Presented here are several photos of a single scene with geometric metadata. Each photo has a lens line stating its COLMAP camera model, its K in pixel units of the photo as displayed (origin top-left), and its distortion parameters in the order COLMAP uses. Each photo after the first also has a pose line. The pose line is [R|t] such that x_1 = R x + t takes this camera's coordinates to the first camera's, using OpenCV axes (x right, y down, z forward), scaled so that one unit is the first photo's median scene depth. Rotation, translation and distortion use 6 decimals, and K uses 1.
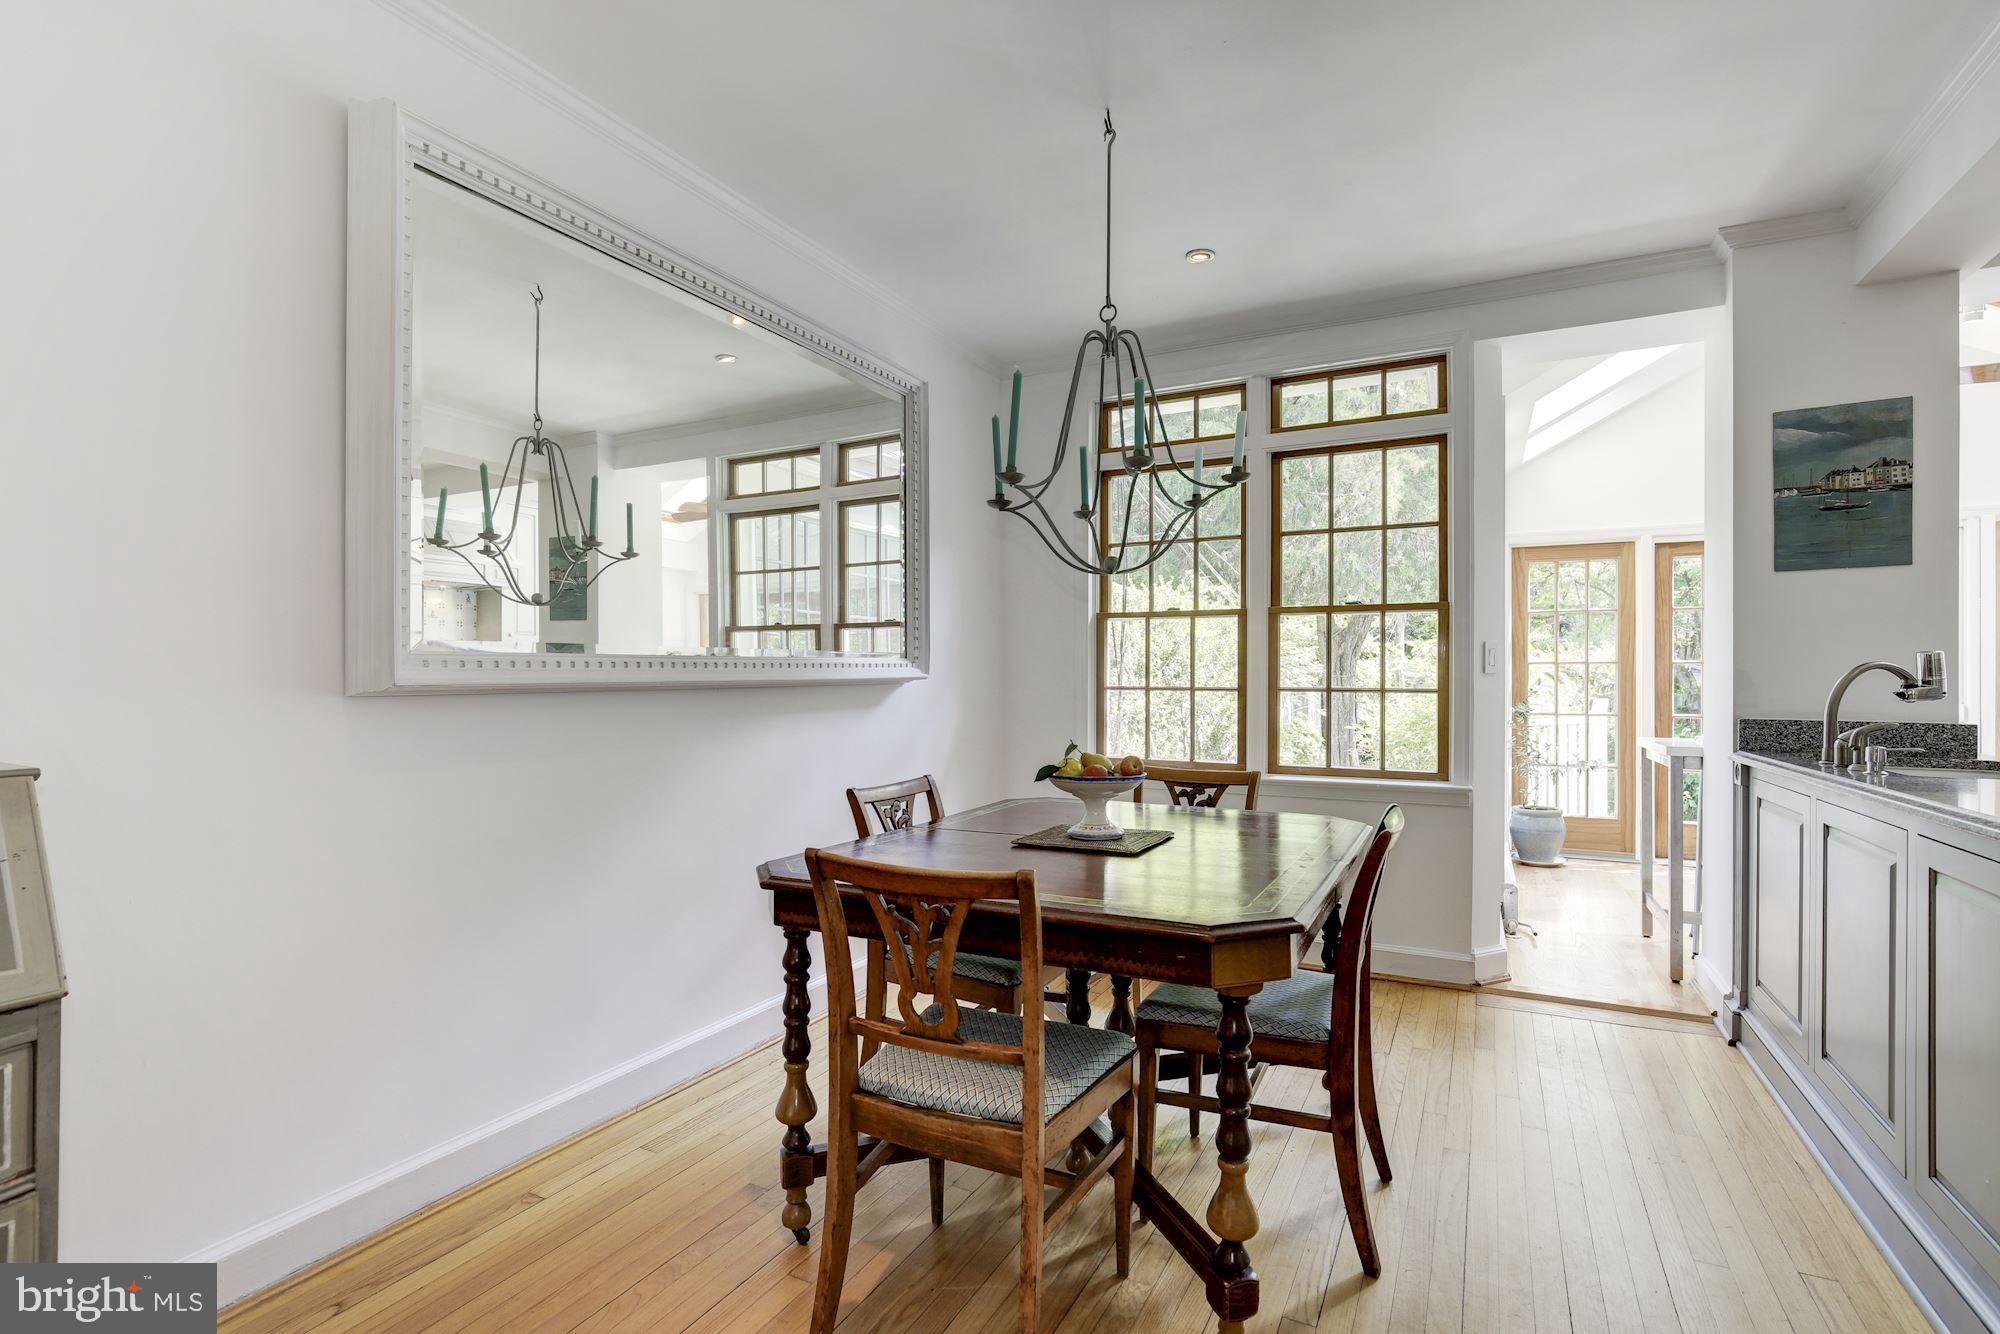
lens RADIAL K [[908.1, 0, 1007.7], [0, 908.1, 674.0], [0, 0, 1]] dist [-0.022711, 0.008994]
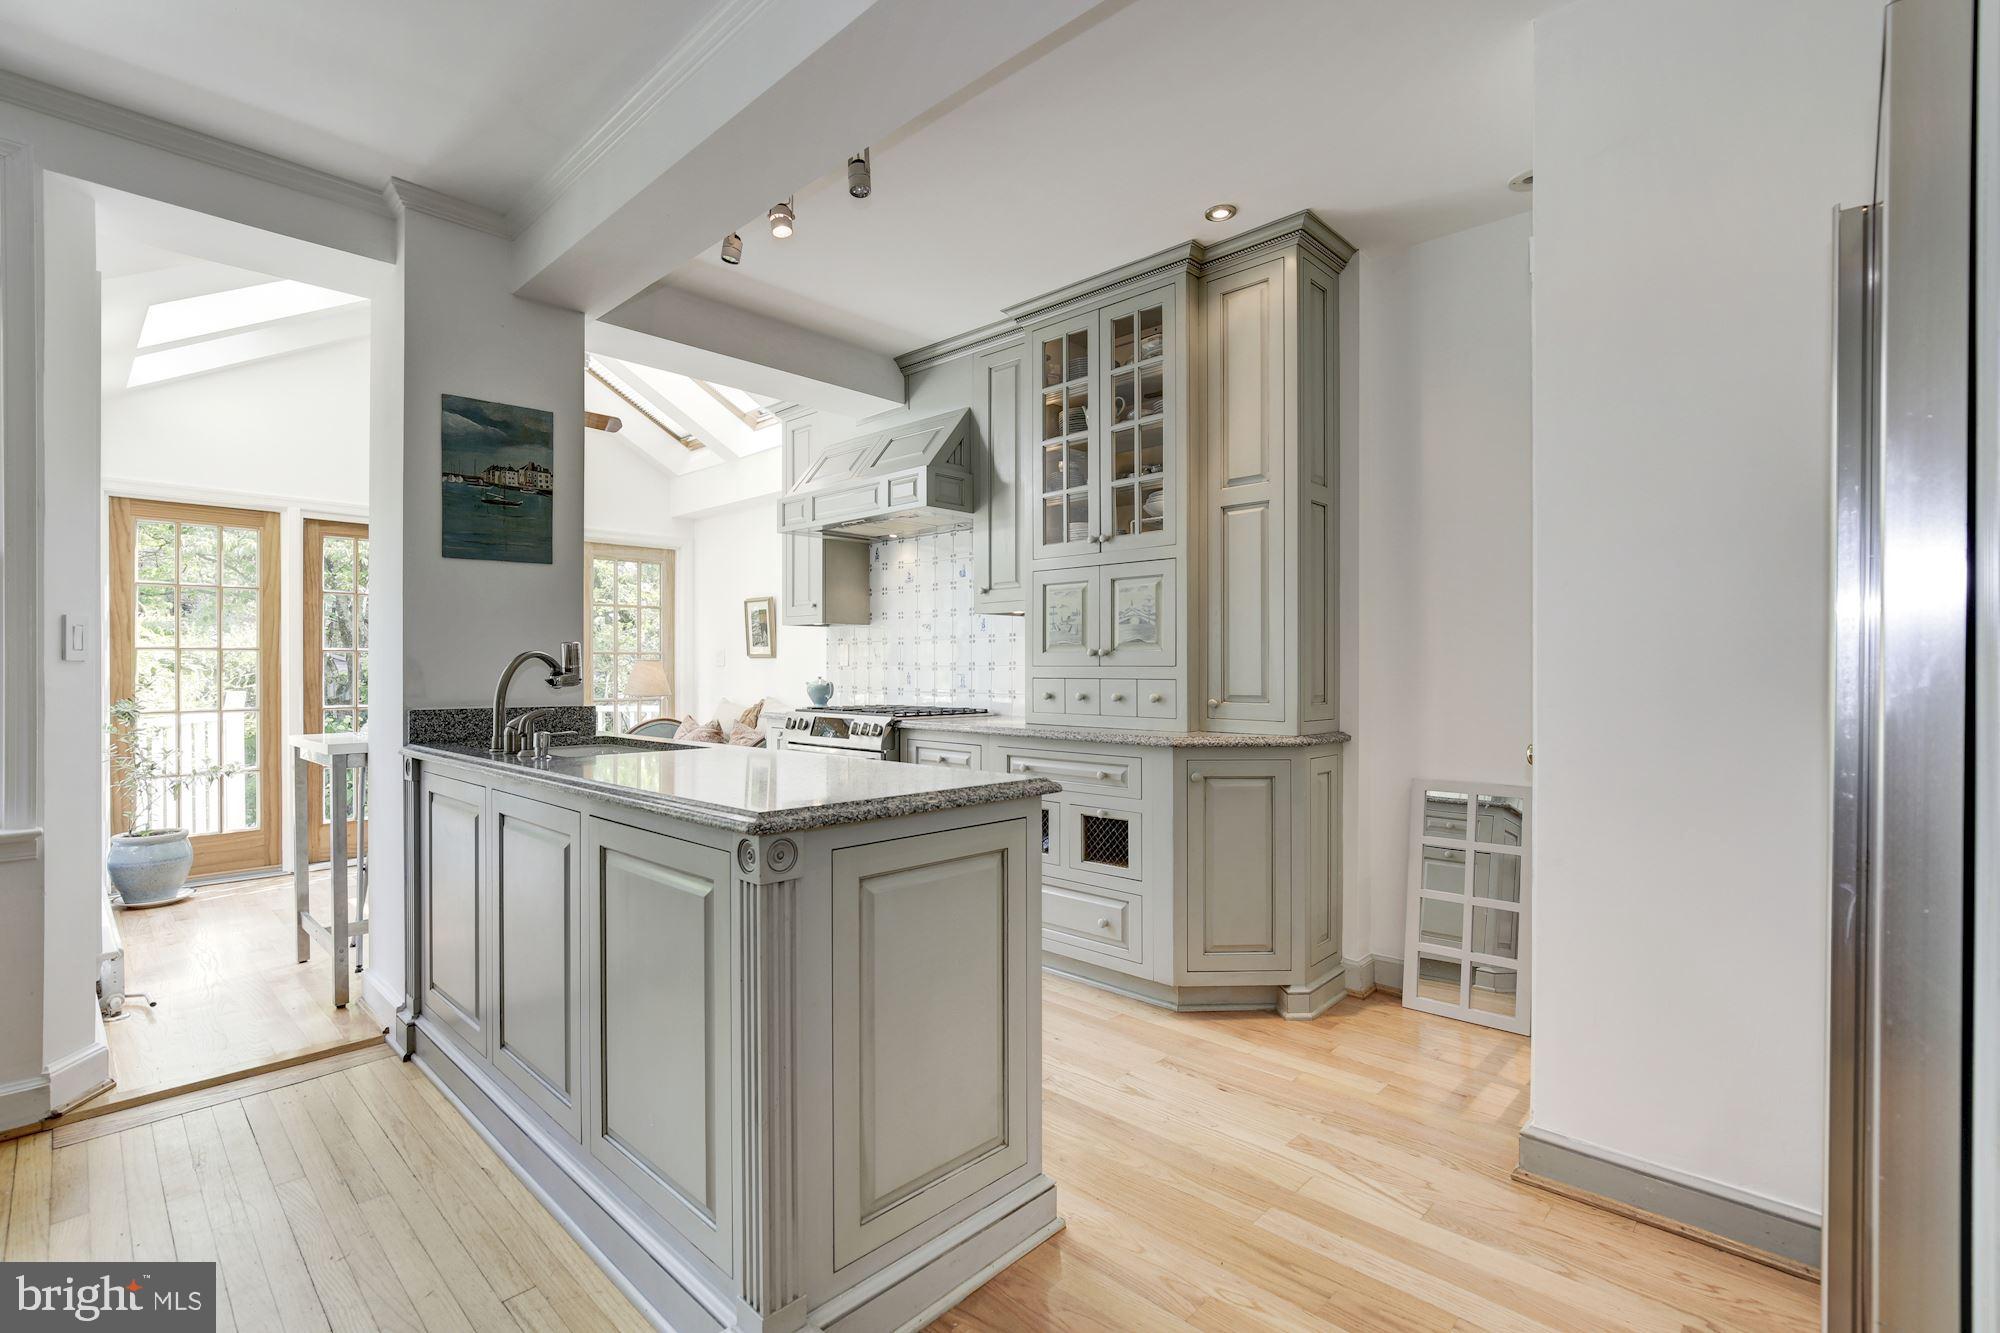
lens RADIAL K [[907.6, 0, 1013.2], [0, 907.6, 670.4], [0, 0, 1]] dist [-0.023308, 0.006618]
pose [[0.265140, -0.005570, 0.964194, 0.074693], [-0.002258, 0.999977, 0.006397, 0.001084], [-0.964207, -0.003873, 0.265122, 0.139639]]
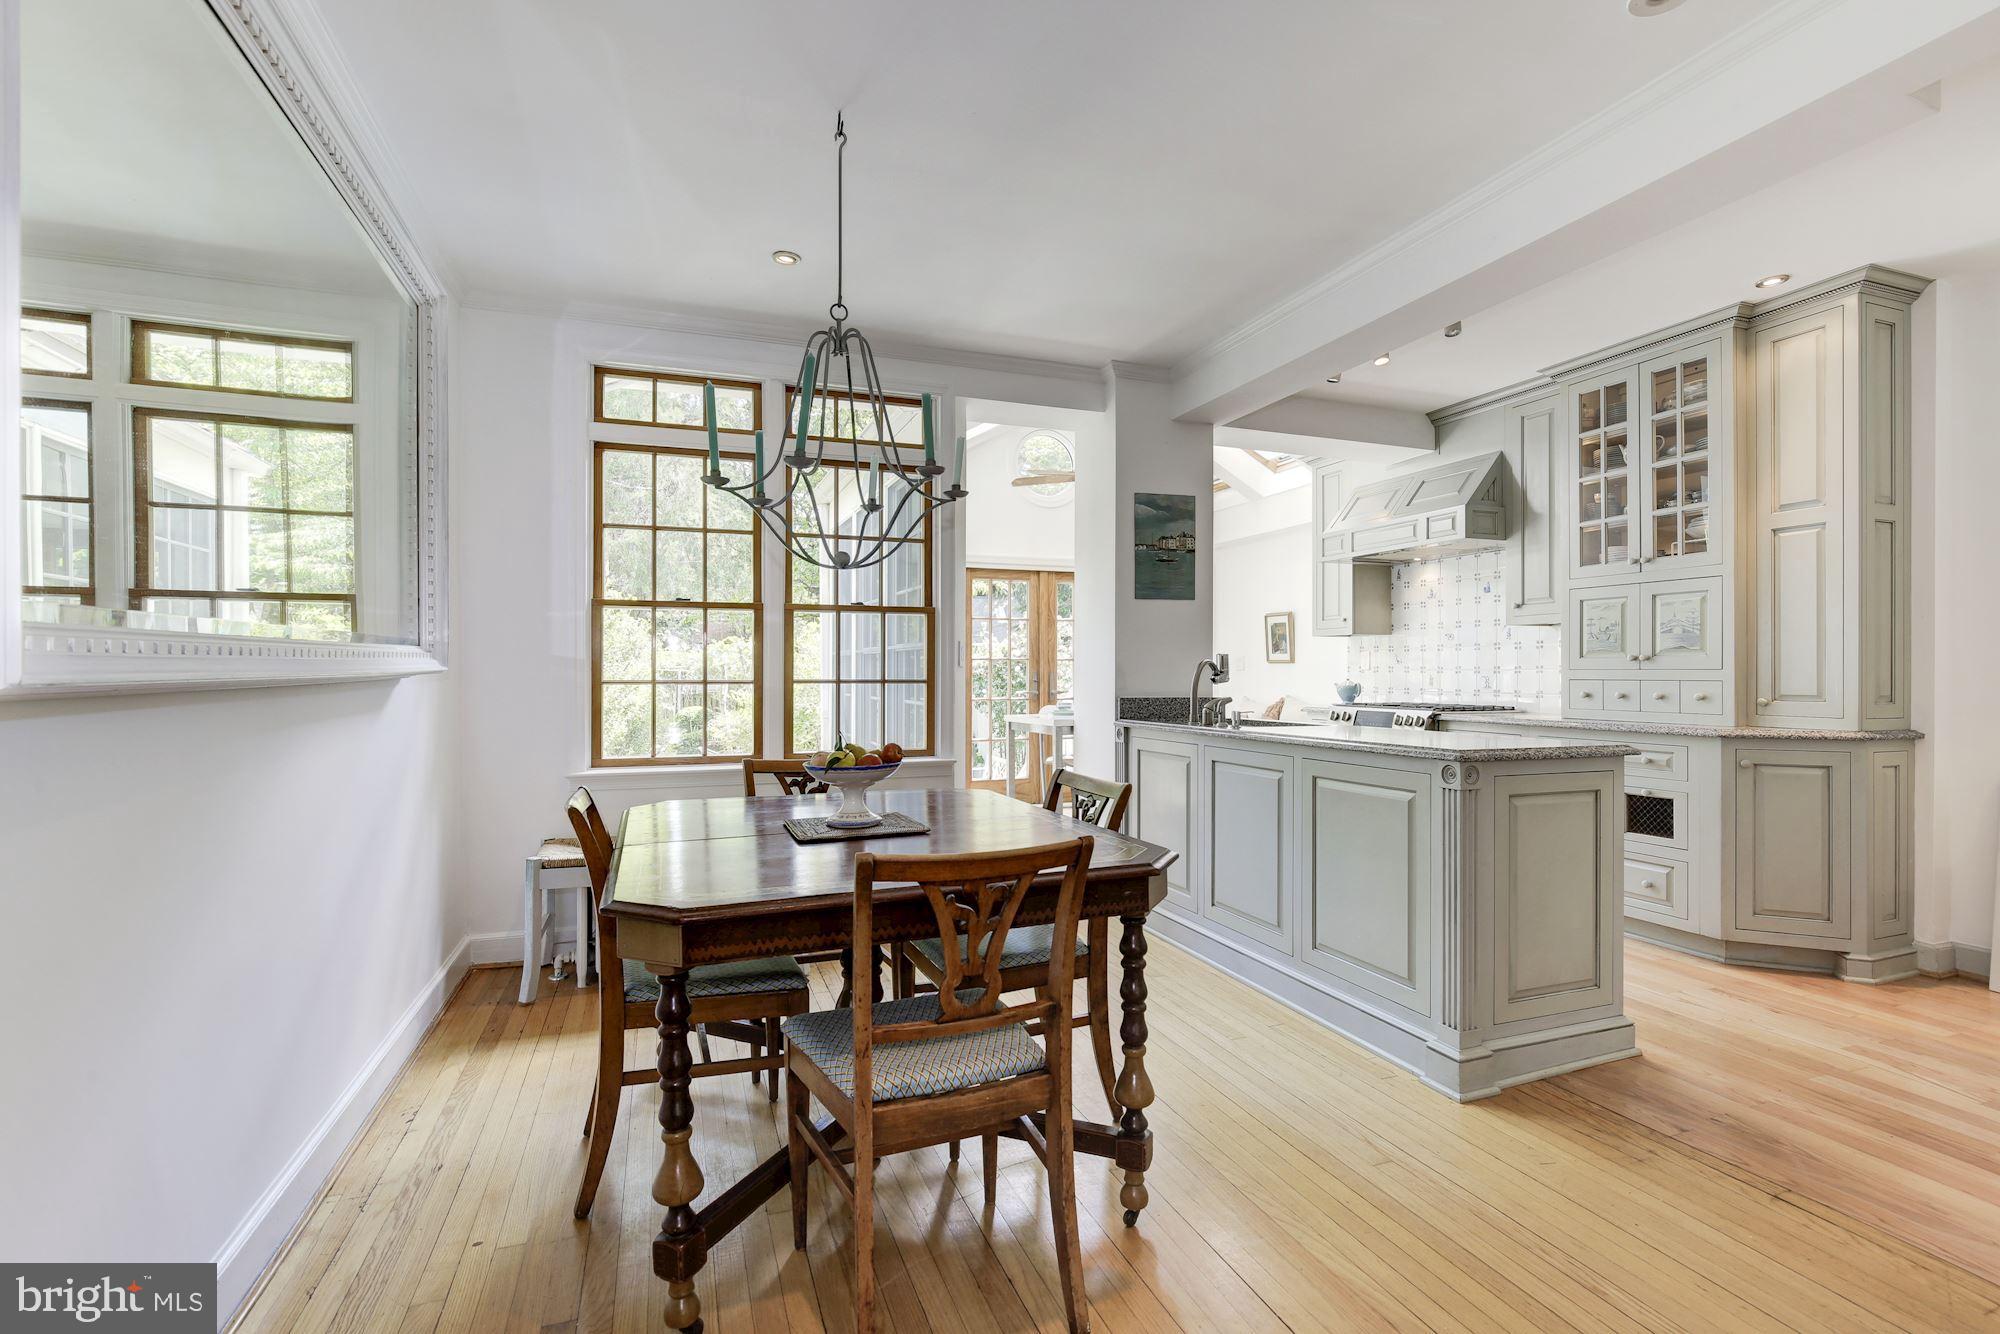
lens RADIAL K [[908.1, 0, 1007.7], [0, 908.1, 674.0], [0, 0, 1]] dist [-0.022711, 0.008994]
pose [[0.672330, -0.003790, 0.740242, -0.400180], [-0.000815, 0.999982, 0.005860, 0.002540], [-0.740252, -0.004543, 0.672315, 0.135823]]
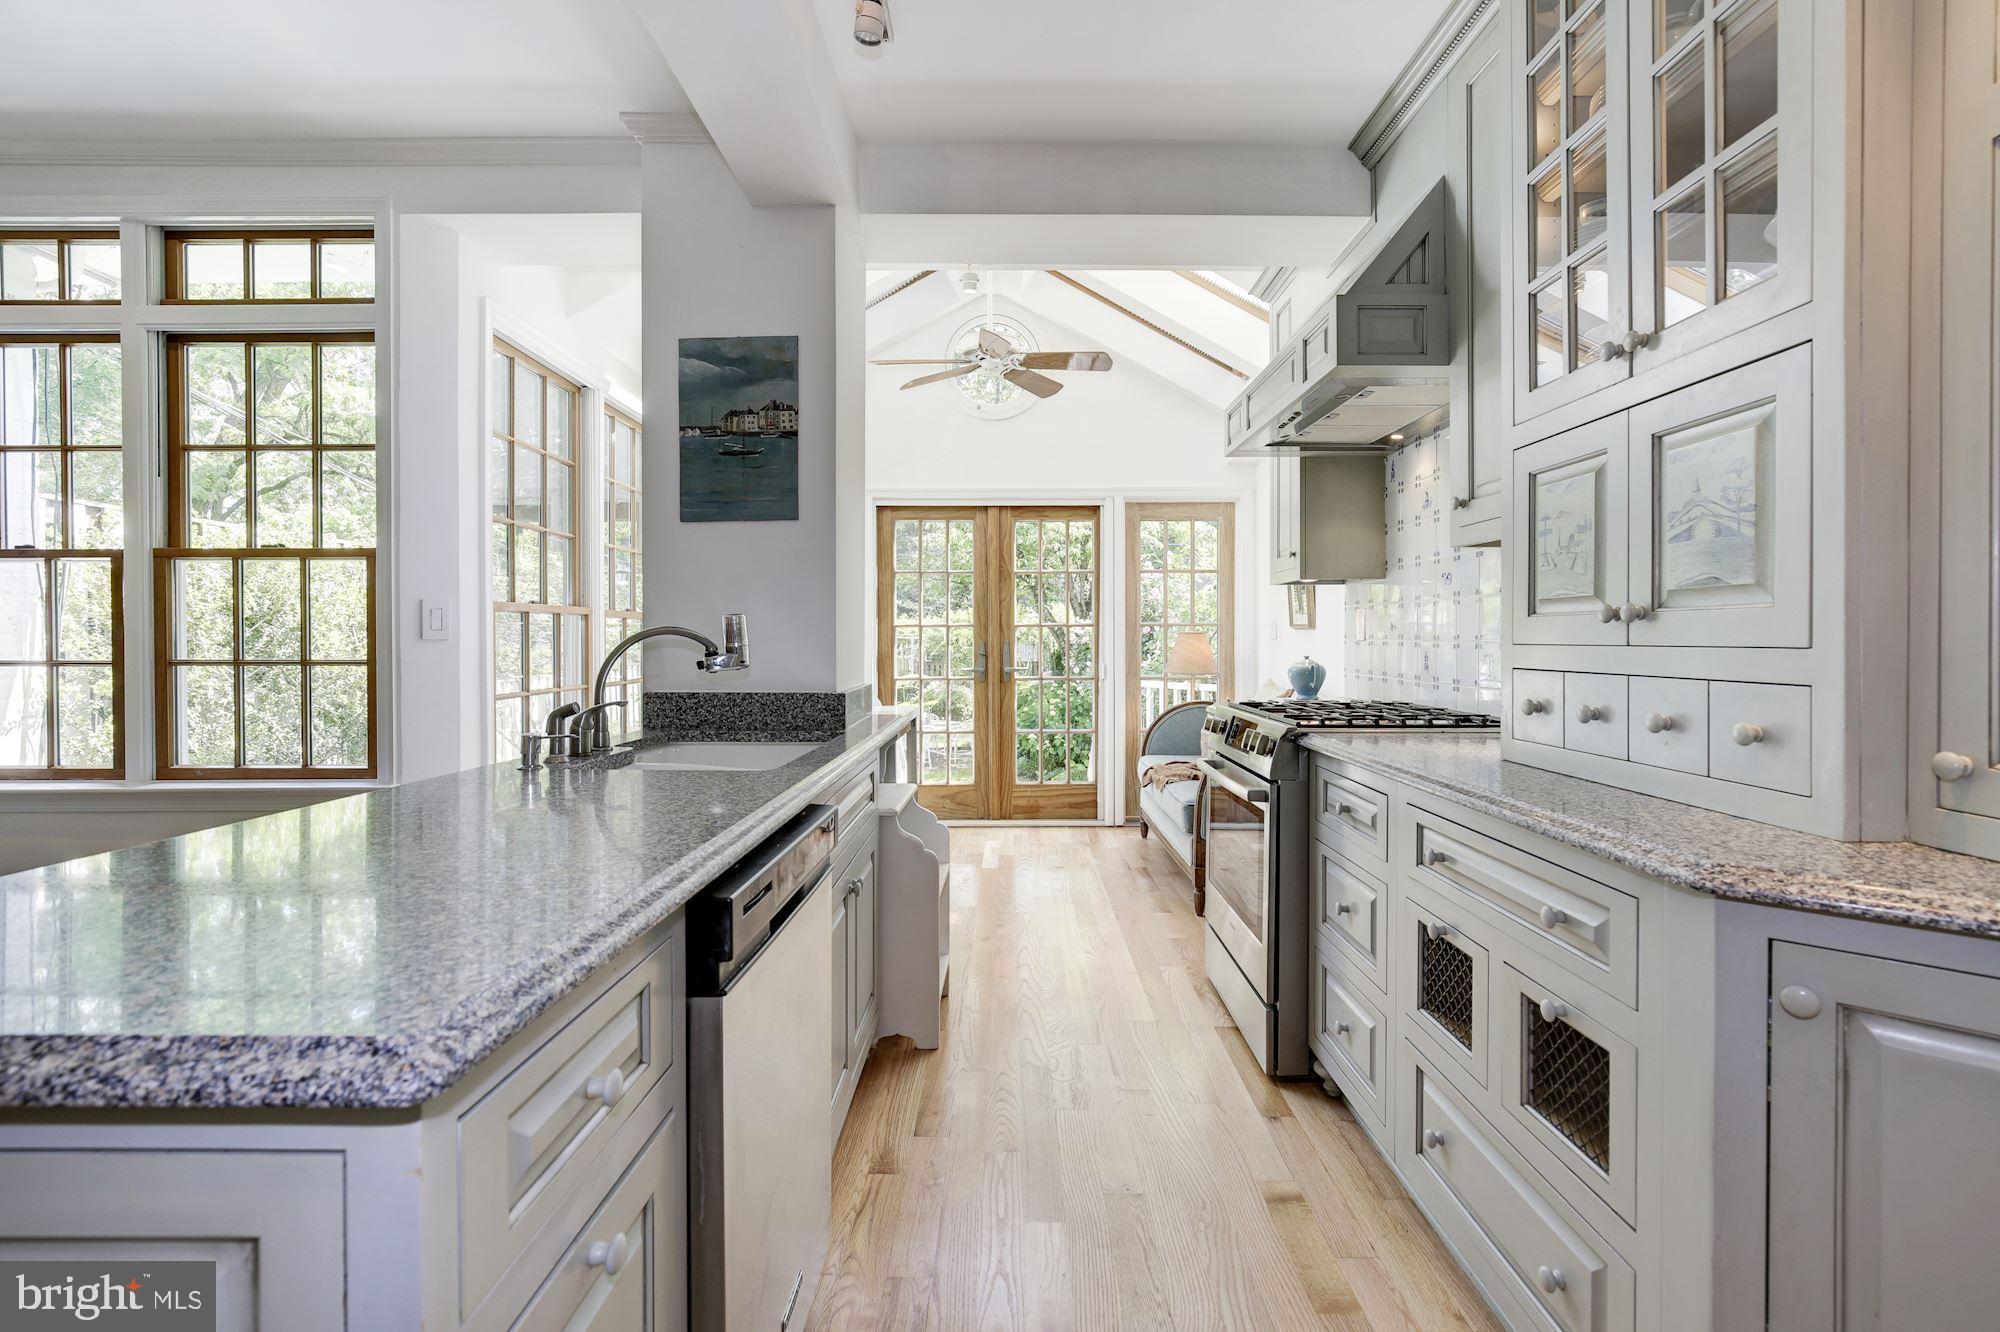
lens RADIAL K [[916.4, 0, 1017.4], [0, 916.4, 645.9], [0, 0, 1]] dist [-0.022413, 0.008164]
pose [[0.880138, -0.008684, 0.474639, 0.704414], [0.003296, 0.999920, 0.012182, -0.003681], [-0.474707, -0.009157, 0.880096, 0.063094]]
